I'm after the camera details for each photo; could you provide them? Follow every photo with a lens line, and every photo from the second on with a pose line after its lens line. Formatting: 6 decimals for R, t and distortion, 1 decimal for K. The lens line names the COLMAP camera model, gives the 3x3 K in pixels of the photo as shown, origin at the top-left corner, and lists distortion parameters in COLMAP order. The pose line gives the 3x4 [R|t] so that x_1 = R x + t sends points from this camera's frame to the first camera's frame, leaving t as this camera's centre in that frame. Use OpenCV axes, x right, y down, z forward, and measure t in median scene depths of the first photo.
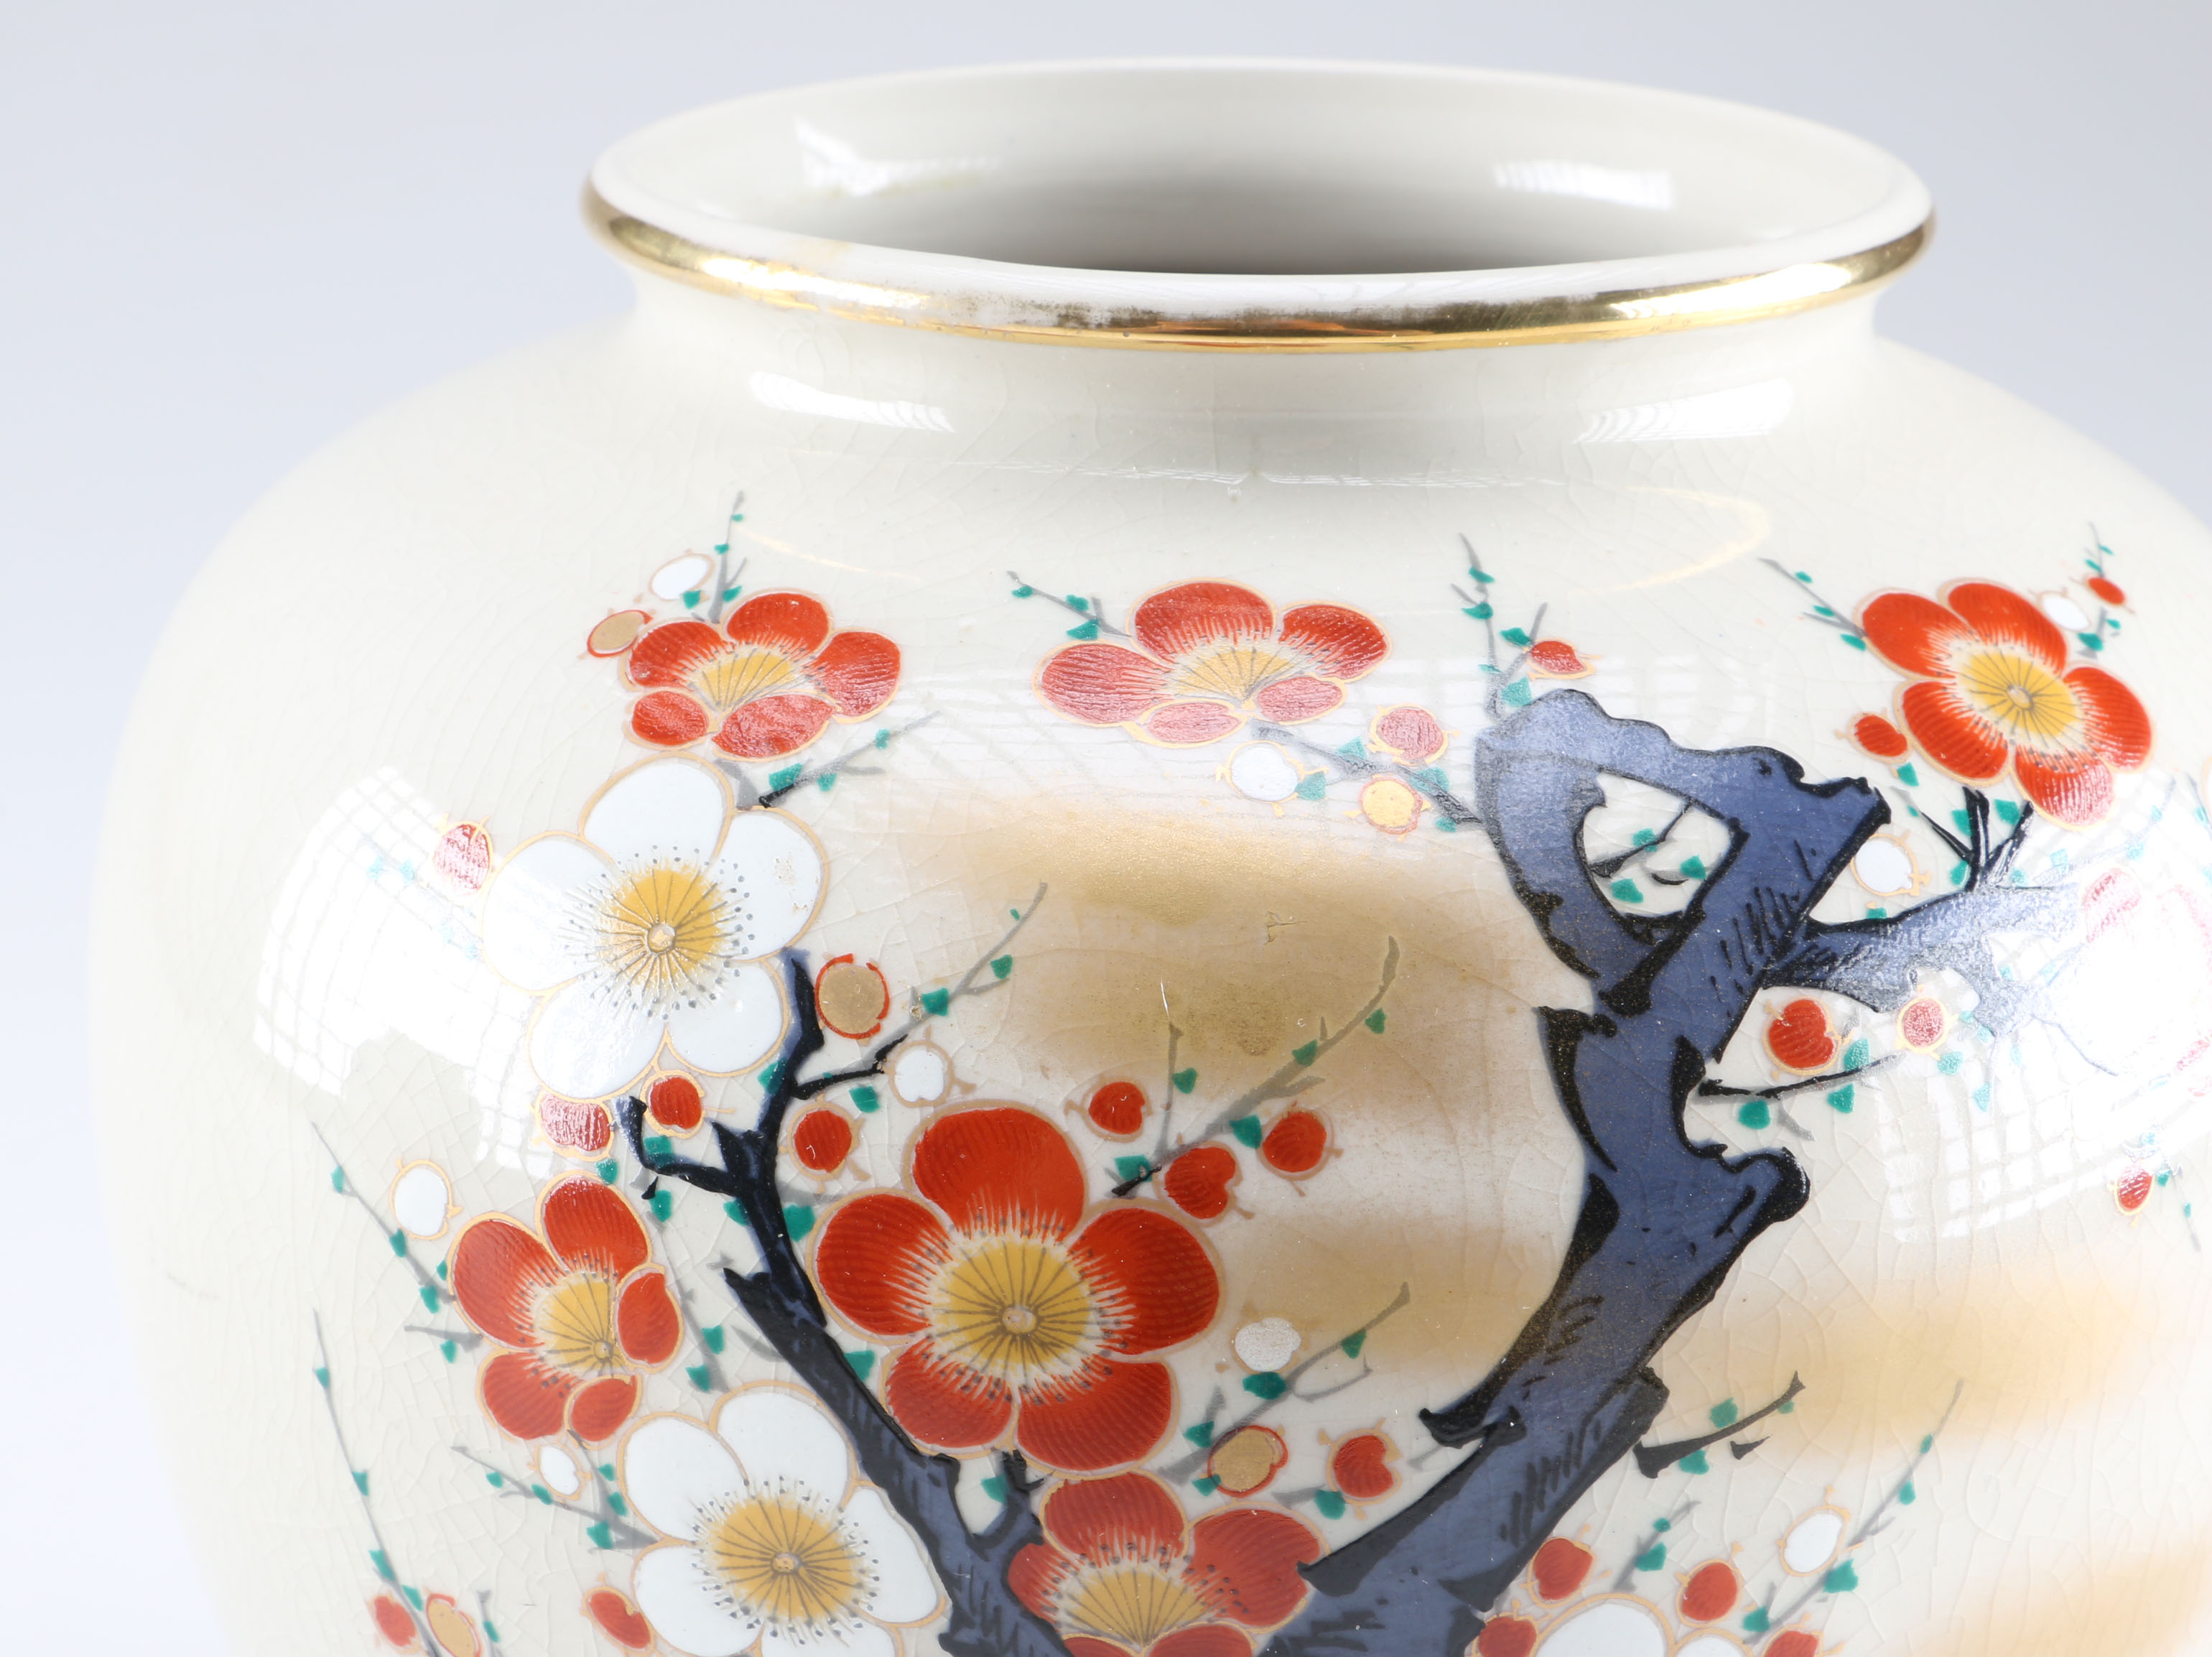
lens RADIAL K [[4167.2, 0, 977.0], [0, 4167.2, 854.6], [0, 0, 1]] dist [0.090136, 0.000000]
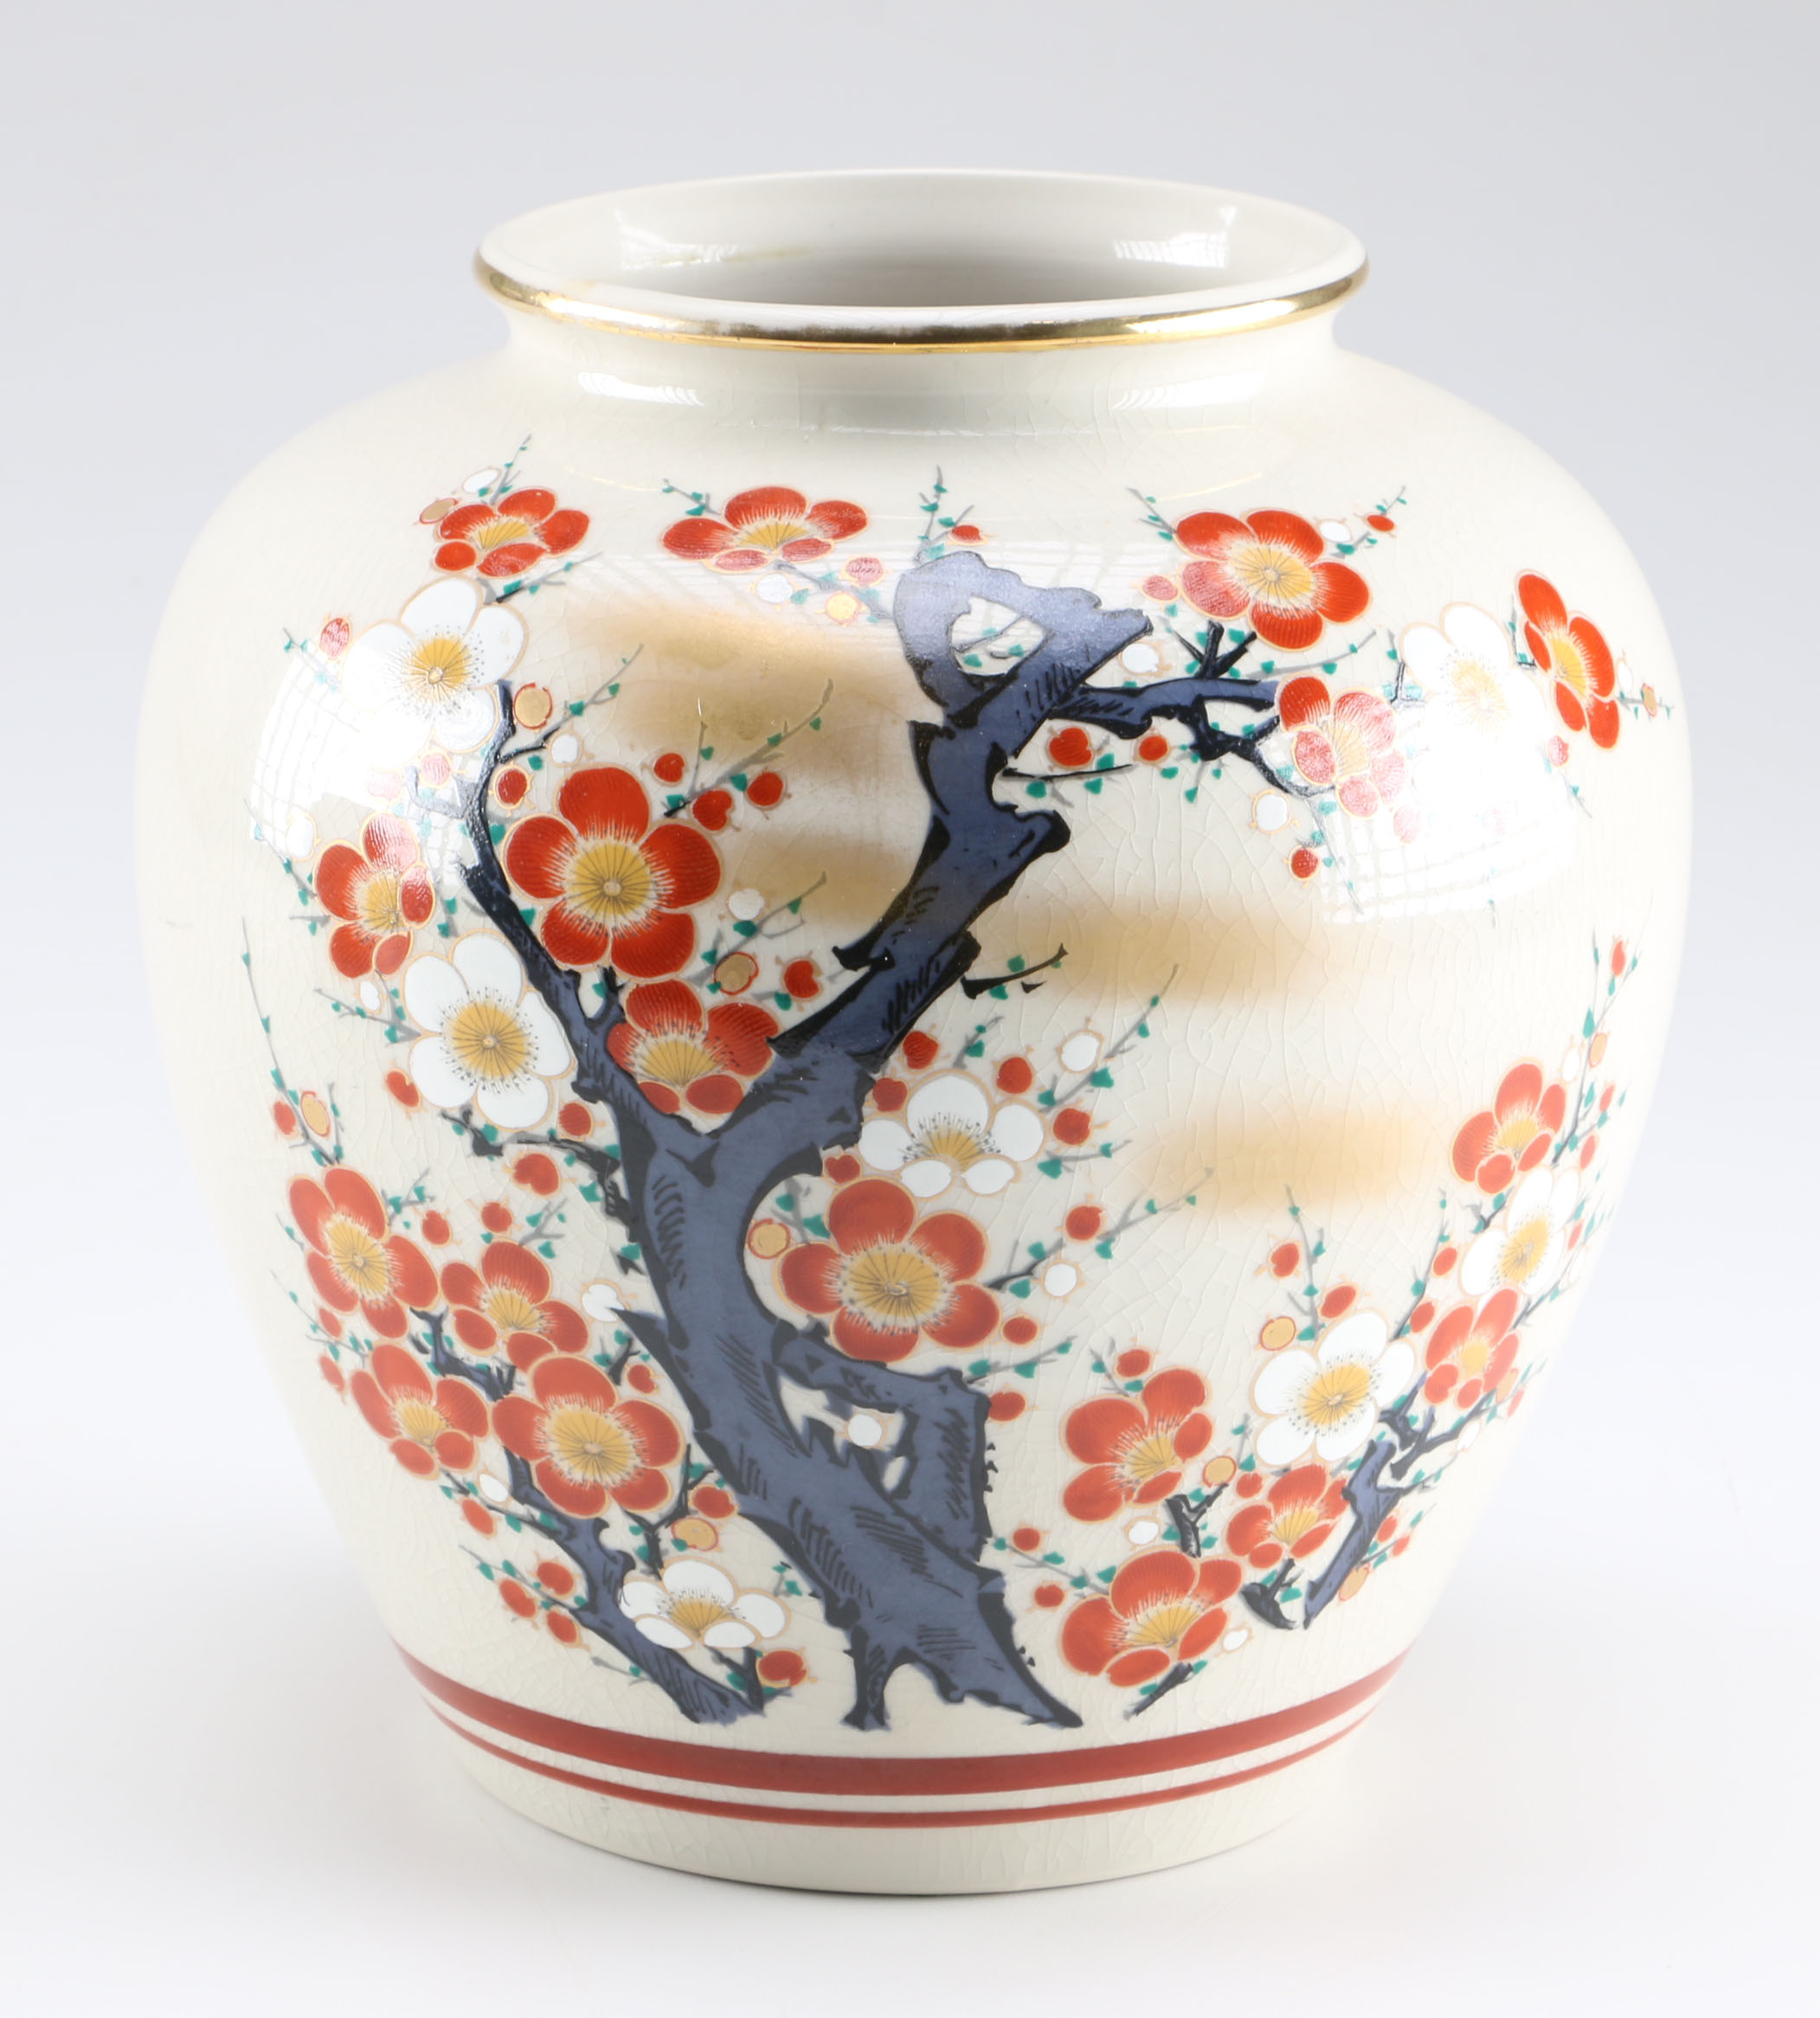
lens RADIAL K [[8884.9, 0, 906.9], [0, 8884.9, 1021.5], [0, 0, 1]] dist [0.849866, 0.000000]
pose [[0.983944, 0.036900, -0.174620, 0.768486], [-0.051121, 0.995669, -0.077657, 0.440330], [0.170998, 0.085337, 0.981569, -2.585604]]
